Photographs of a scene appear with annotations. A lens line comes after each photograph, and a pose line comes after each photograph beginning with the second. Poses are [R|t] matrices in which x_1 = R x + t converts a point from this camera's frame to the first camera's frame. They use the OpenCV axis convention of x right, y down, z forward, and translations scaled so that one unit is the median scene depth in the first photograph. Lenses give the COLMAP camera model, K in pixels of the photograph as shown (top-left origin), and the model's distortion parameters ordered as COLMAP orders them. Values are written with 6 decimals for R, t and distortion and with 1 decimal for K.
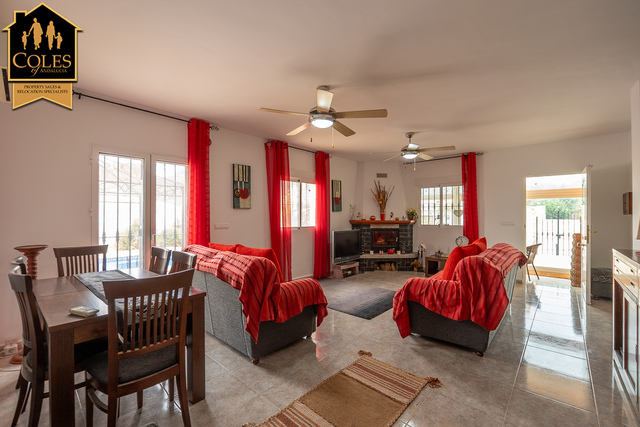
lens RADIAL K [[269.0, 0, 322.3], [0, 269.0, 216.0], [0, 0, 1]] dist [-0.007888, -0.000521]
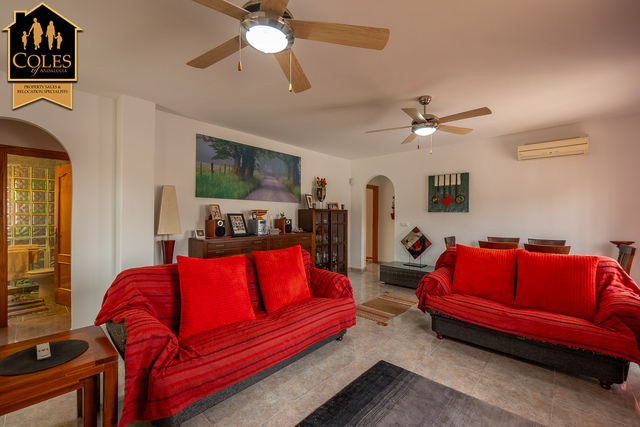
lens RADIAL K [[269.0, 0, 318.5], [0, 269.0, 214.7], [0, 0, 1]] dist [-0.007888, -0.000521]
pose [[-0.999818, -0.005746, 0.018207, 0.197840], [-0.005735, 0.999983, 0.000672, -0.005379], [-0.018211, 0.000567, -0.999834, 1.024610]]
